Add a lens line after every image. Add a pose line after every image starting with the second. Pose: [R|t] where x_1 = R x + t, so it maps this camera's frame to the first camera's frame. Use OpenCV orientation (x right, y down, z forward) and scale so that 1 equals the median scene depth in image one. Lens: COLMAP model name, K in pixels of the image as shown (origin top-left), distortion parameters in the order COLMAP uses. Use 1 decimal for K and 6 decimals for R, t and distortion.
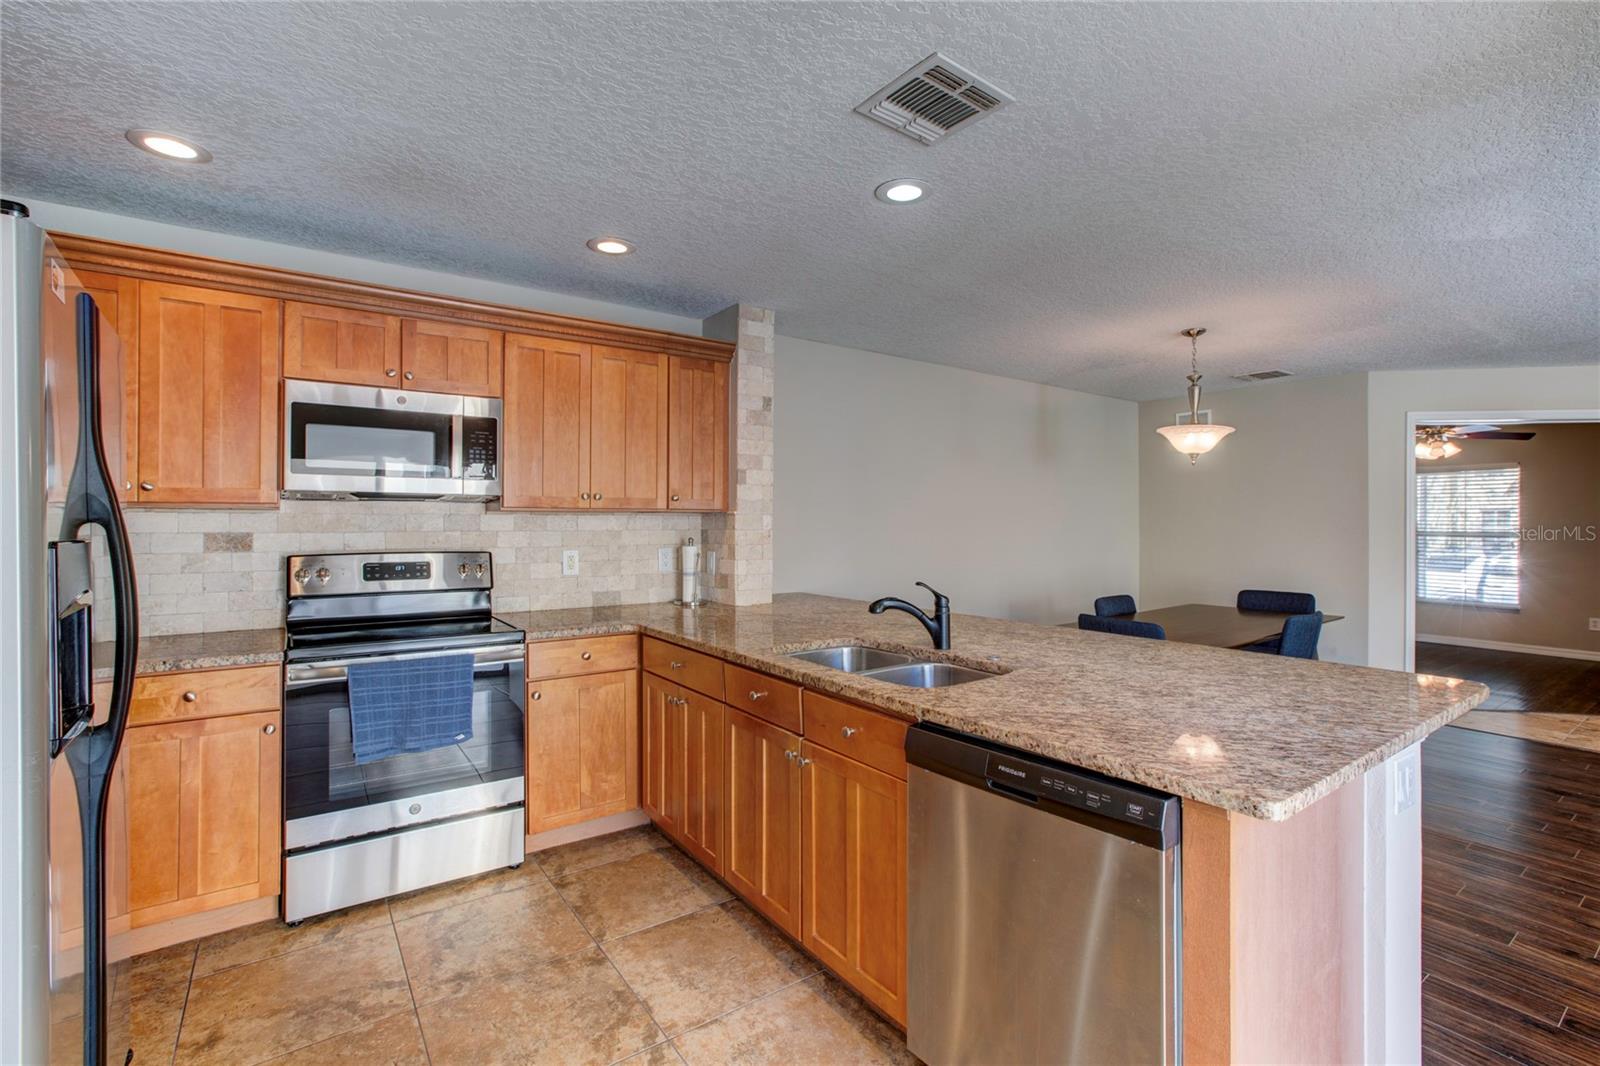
lens RADIAL K [[734.8, 0, 801.5], [0, 734.8, 517.5], [0, 0, 1]] dist [-0.037256, 0.019770]
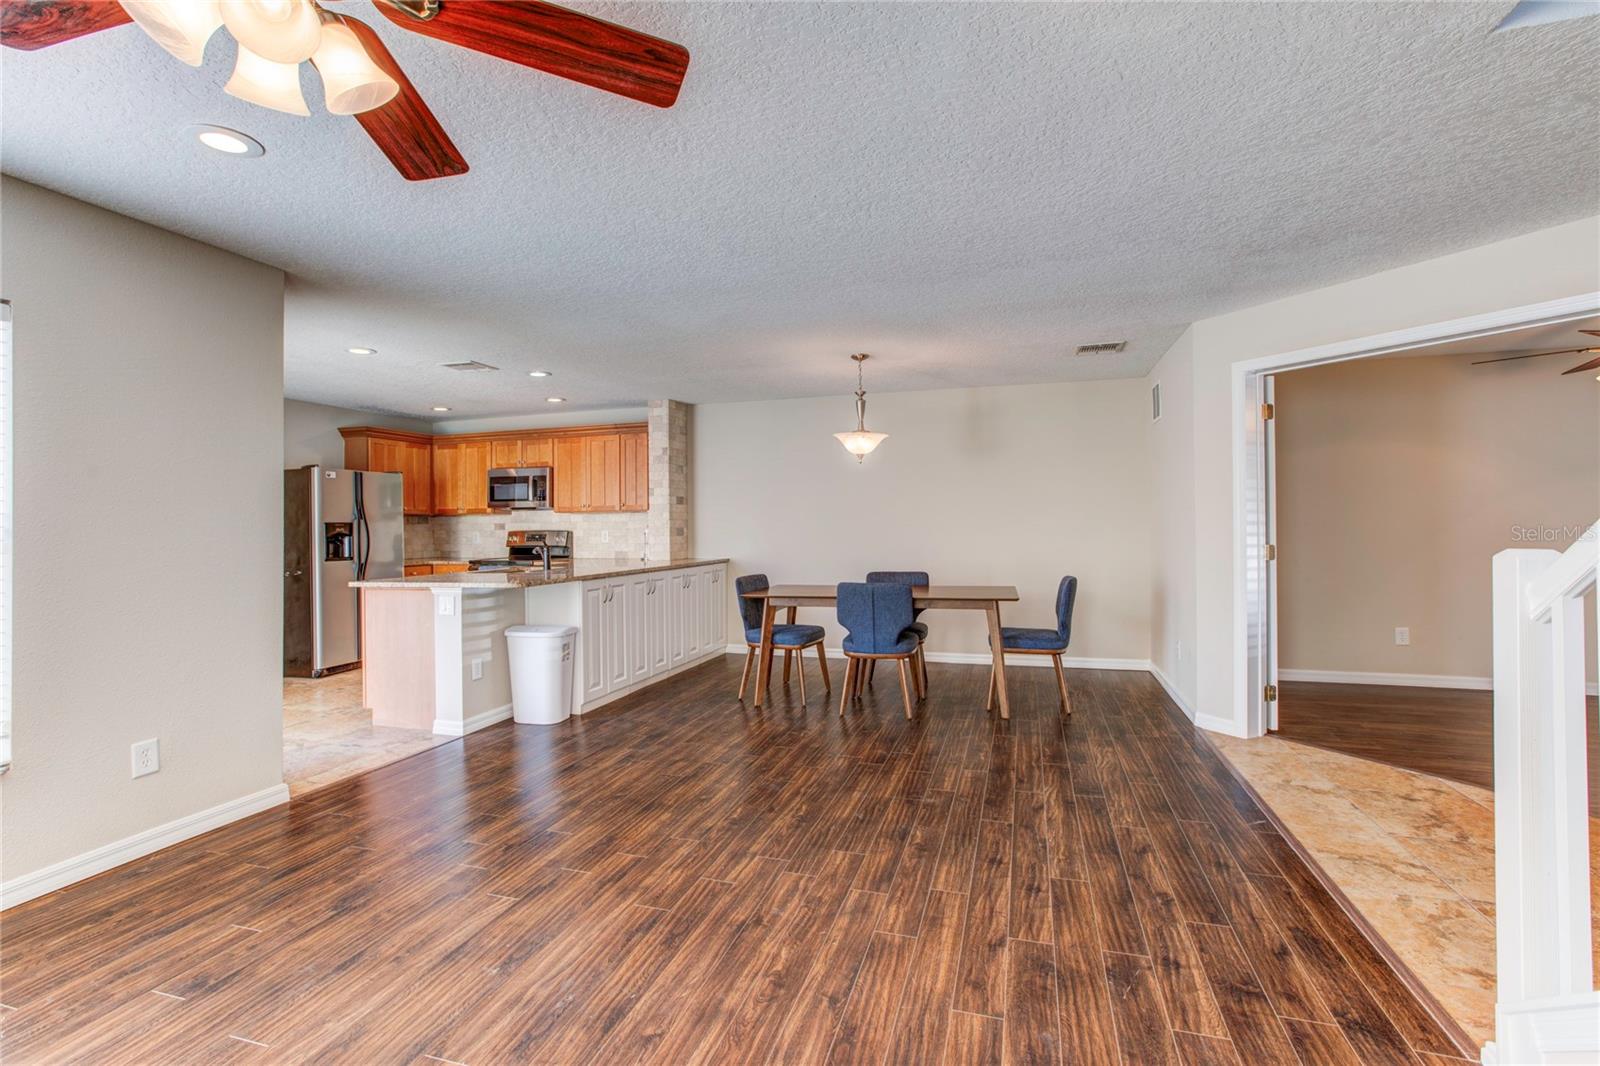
lens RADIAL K [[724.5, 0, 801.1], [0, 724.5, 518.4], [0, 0, 1]] dist [-0.039829, 0.021833]
pose [[0.597247, -0.013514, -0.801943, 1.737232], [0.018117, 0.999830, -0.003356, 0.026835], [0.801853, -0.012524, 0.597391, 0.212520]]
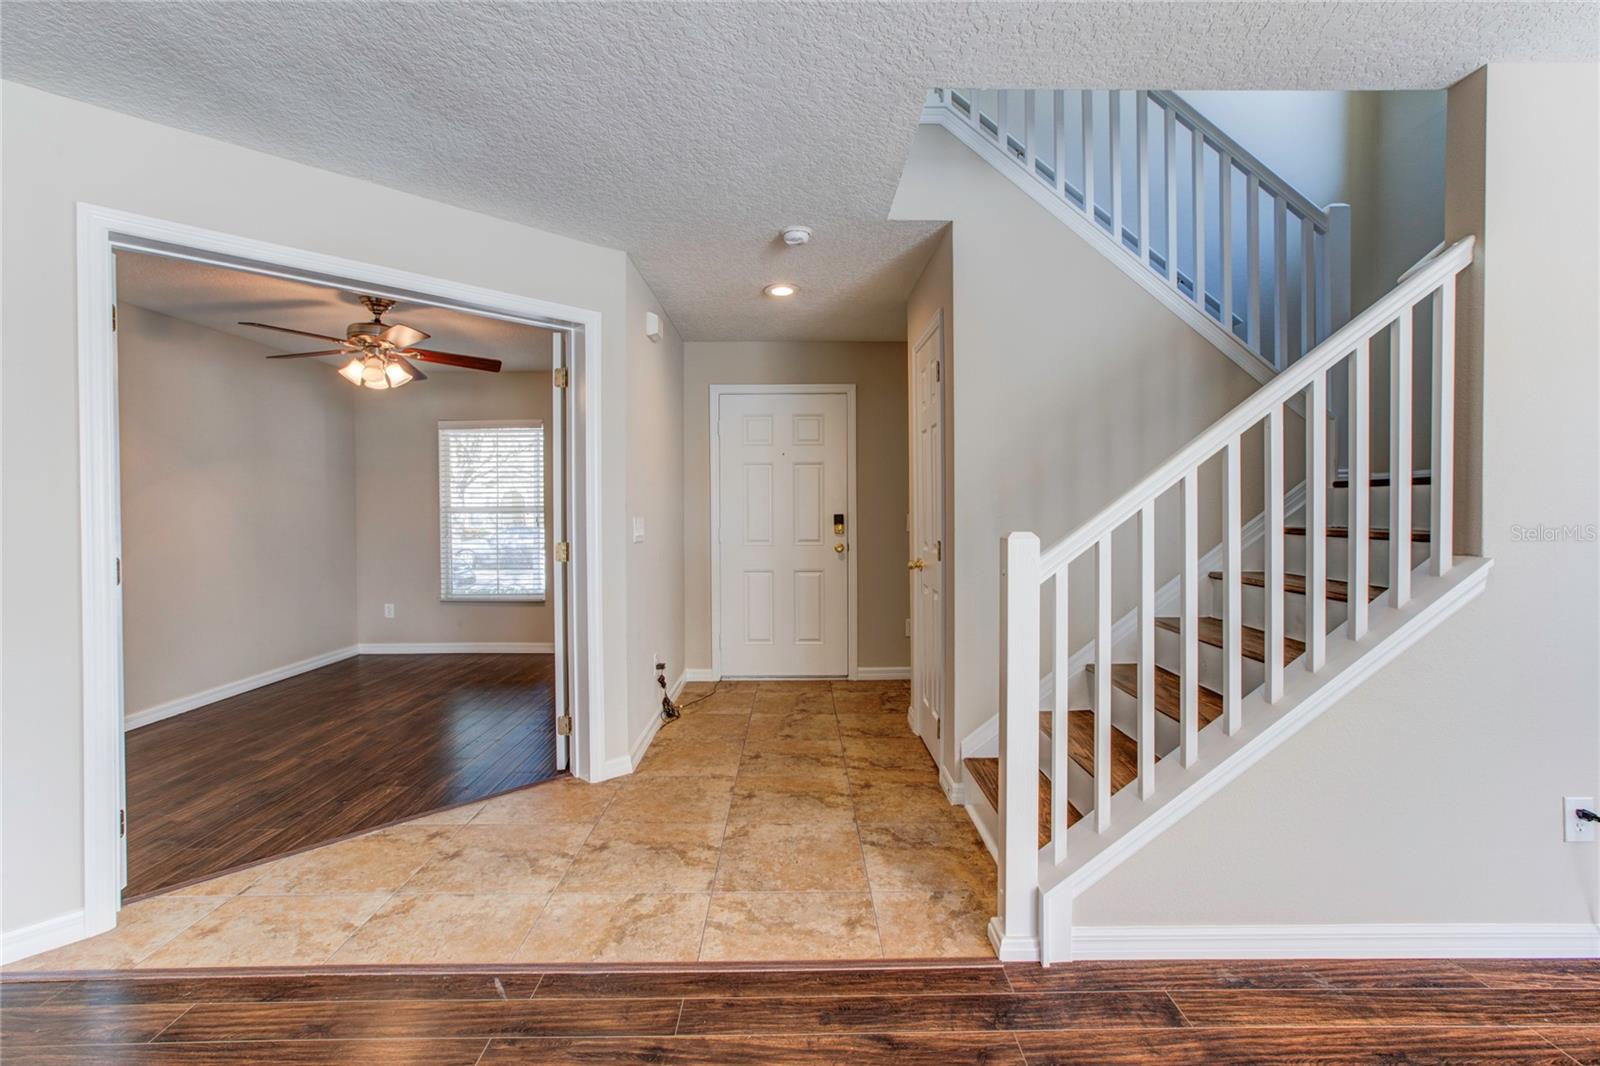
lens RADIAL K [[724.5, 0, 801.1], [0, 724.5, 518.4], [0, 0, 1]] dist [-0.039829, 0.021833]
pose [[0.580191, -0.020450, 0.814223, 1.093689], [0.002692, 0.999727, 0.023191, 0.030732], [-0.814476, -0.011263, 0.580088, 0.647075]]
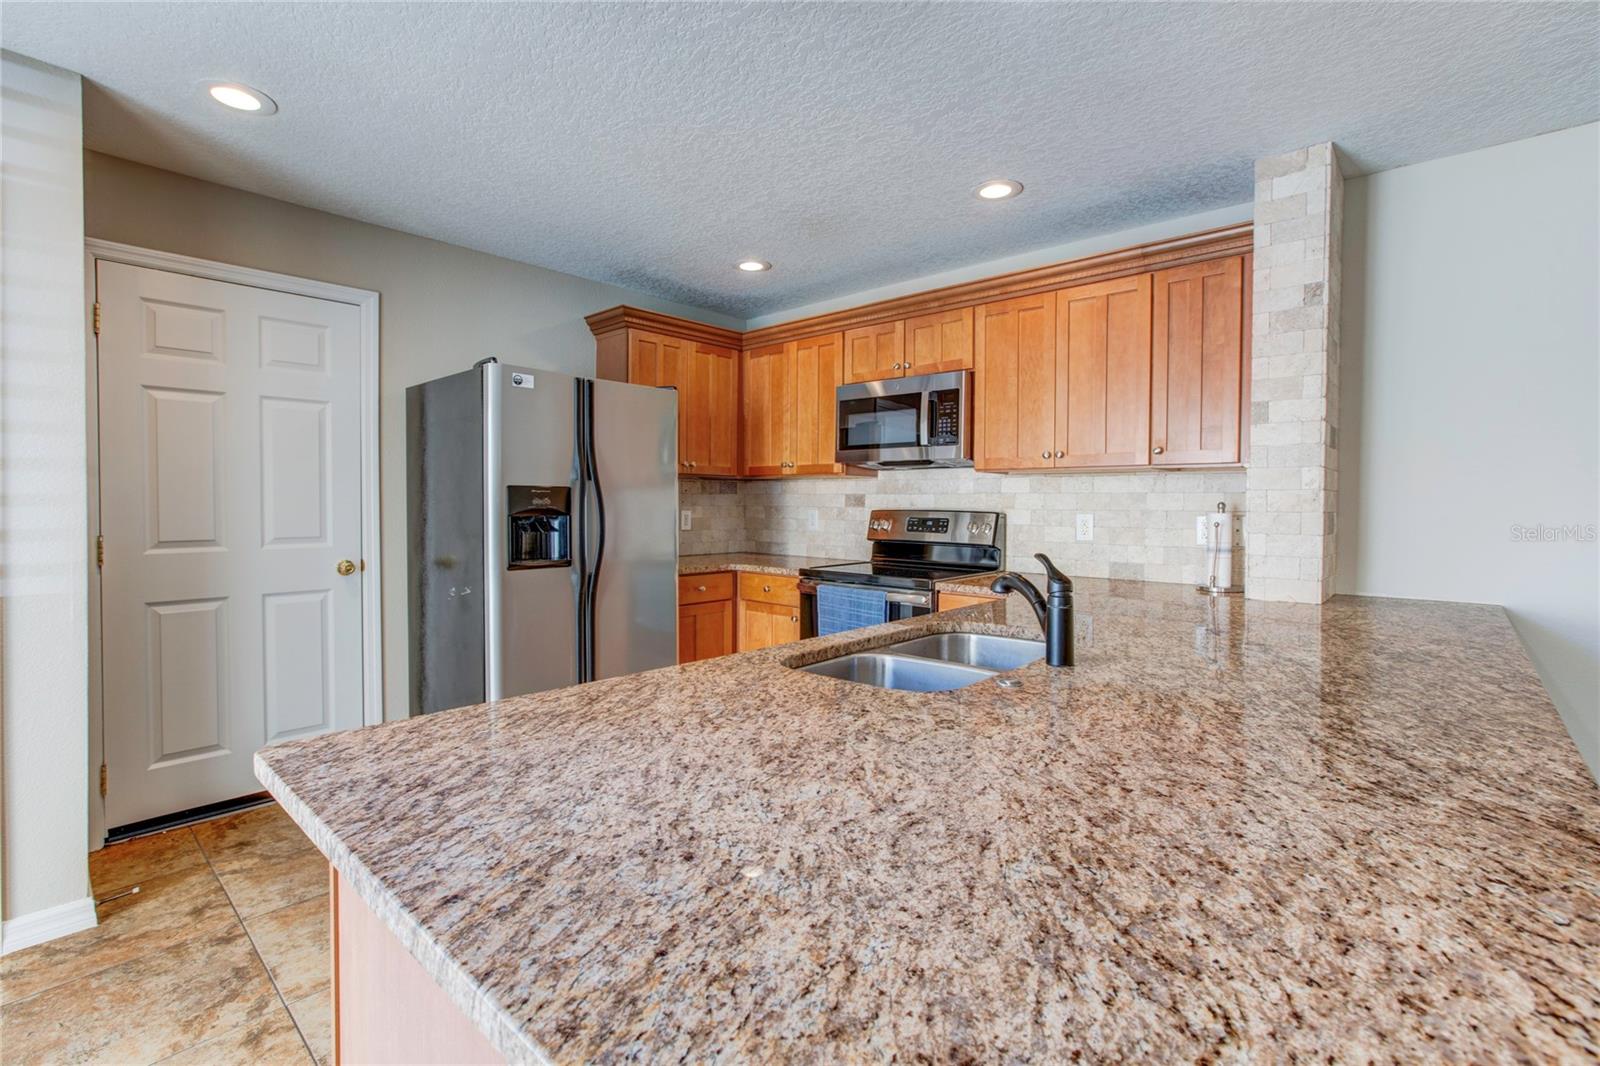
lens RADIAL K [[734.8, 0, 801.5], [0, 734.8, 517.5], [0, 0, 1]] dist [-0.037256, 0.019770]
pose [[0.201196, 0.021646, -0.979312, 0.530988], [0.001710, 0.999747, 0.022449, 0.028199], [0.979549, -0.006192, 0.201108, 0.473228]]
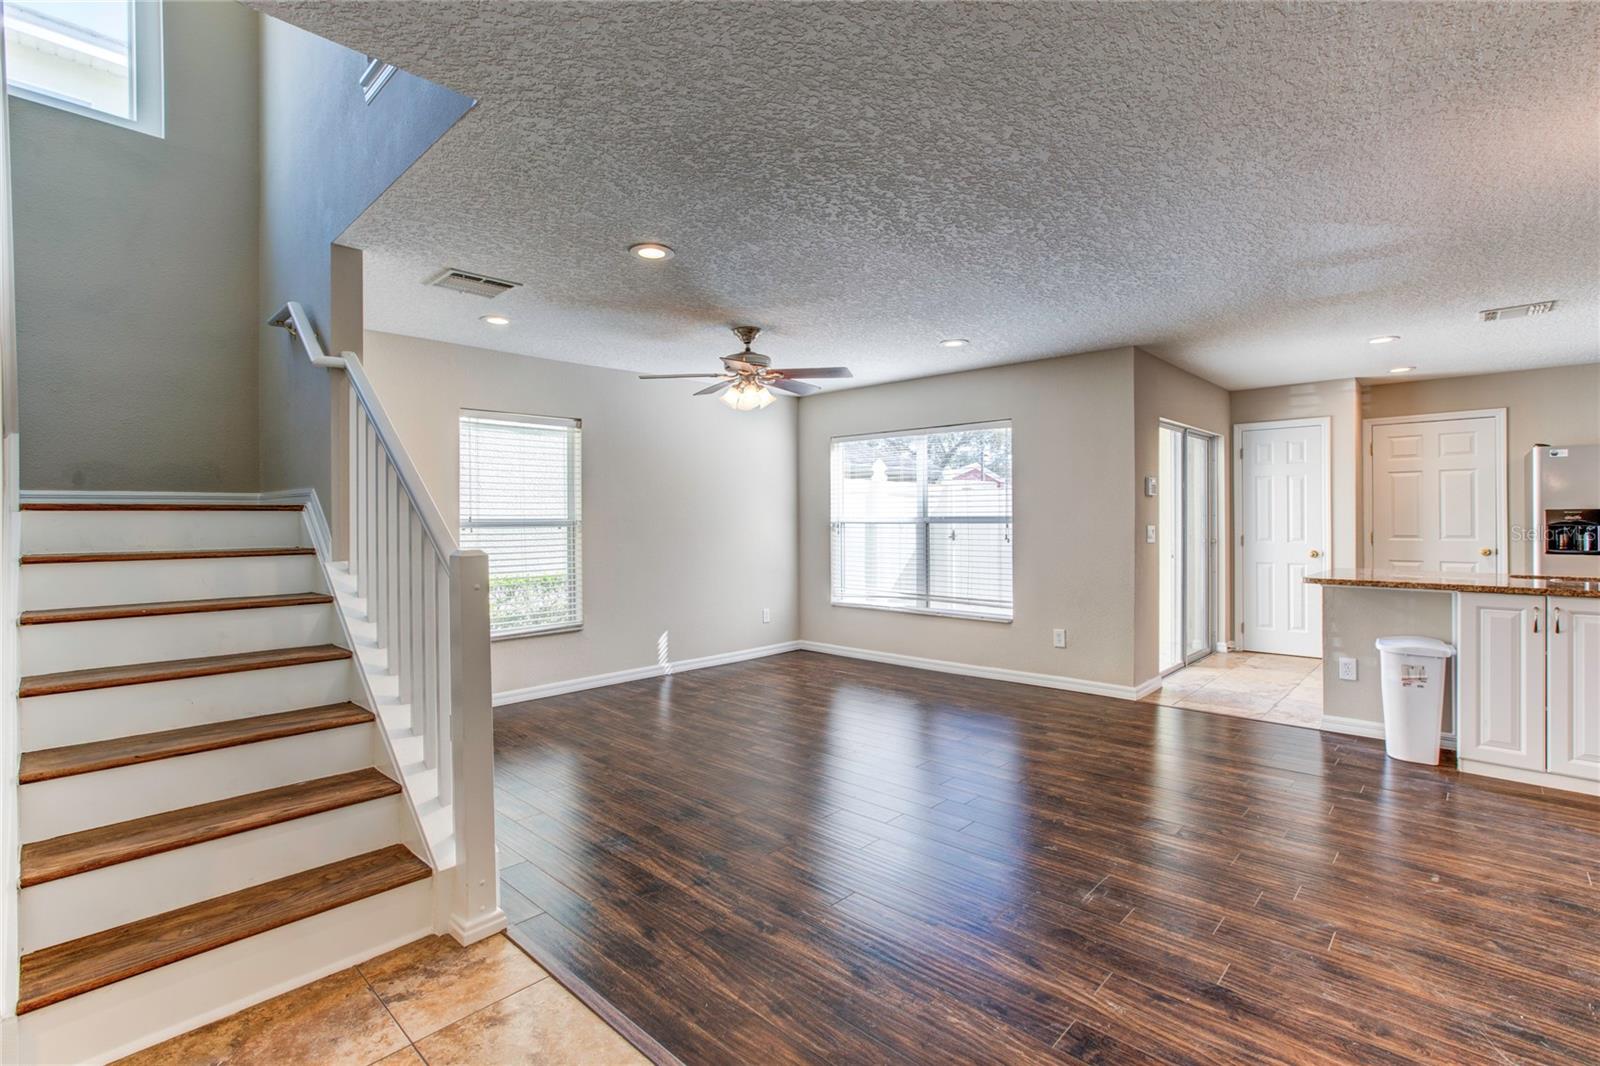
lens RADIAL K [[734.8, 0, 801.5], [0, 734.8, 517.5], [0, 0, 1]] dist [-0.037256, 0.019770]
pose [[-0.982988, 0.003754, -0.183631, 1.486324], [0.005558, 0.999941, -0.009309, 0.032861], [0.183586, -0.010171, -0.982951, 1.514196]]
